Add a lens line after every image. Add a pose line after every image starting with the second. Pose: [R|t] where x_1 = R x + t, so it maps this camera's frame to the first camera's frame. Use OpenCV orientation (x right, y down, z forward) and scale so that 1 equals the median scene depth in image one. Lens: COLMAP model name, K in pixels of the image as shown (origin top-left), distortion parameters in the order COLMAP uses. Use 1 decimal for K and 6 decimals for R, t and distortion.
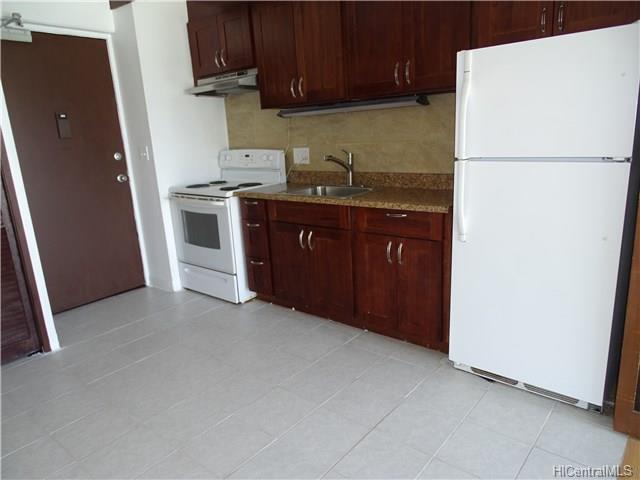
lens RADIAL K [[450.2, 0, 322.5], [0, 450.2, 238.3], [0, 0, 1]] dist [-0.016592, 0.008315]
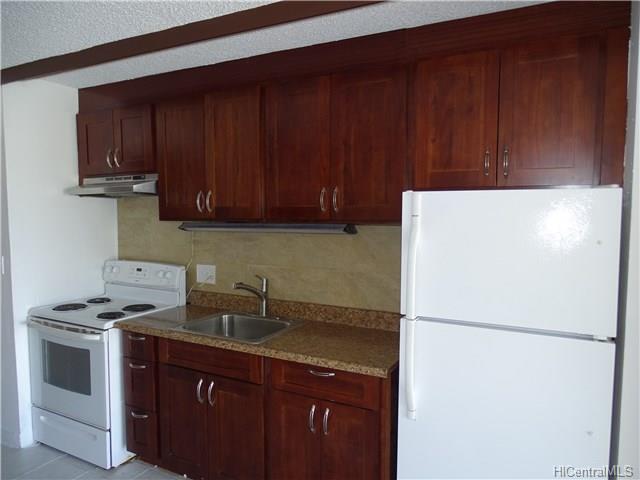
lens RADIAL K [[450.2, 0, 326.7], [0, 450.2, 239.8], [0, 0, 1]] dist [-0.016592, 0.008315]
pose [[0.977547, 0.042671, 0.206353, -0.002589], [-0.004692, 0.983447, -0.181137, -0.106462], [-0.210667, 0.176102, 0.961565, 0.140489]]
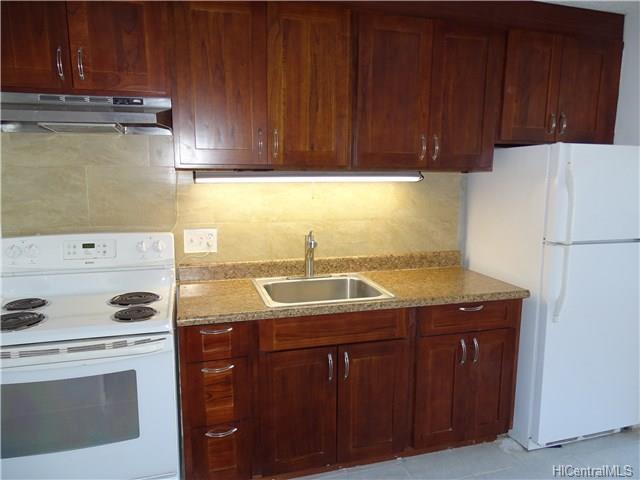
lens RADIAL K [[450.2, 0, 322.2], [0, 450.2, 240.1], [0, 0, 1]] dist [-0.016592, 0.008315]
pose [[0.567420, -0.068443, 0.820579, -0.542021], [0.157930, 0.987084, -0.026876, -0.156076], [-0.808141, 0.144844, 0.570901, 0.547690]]
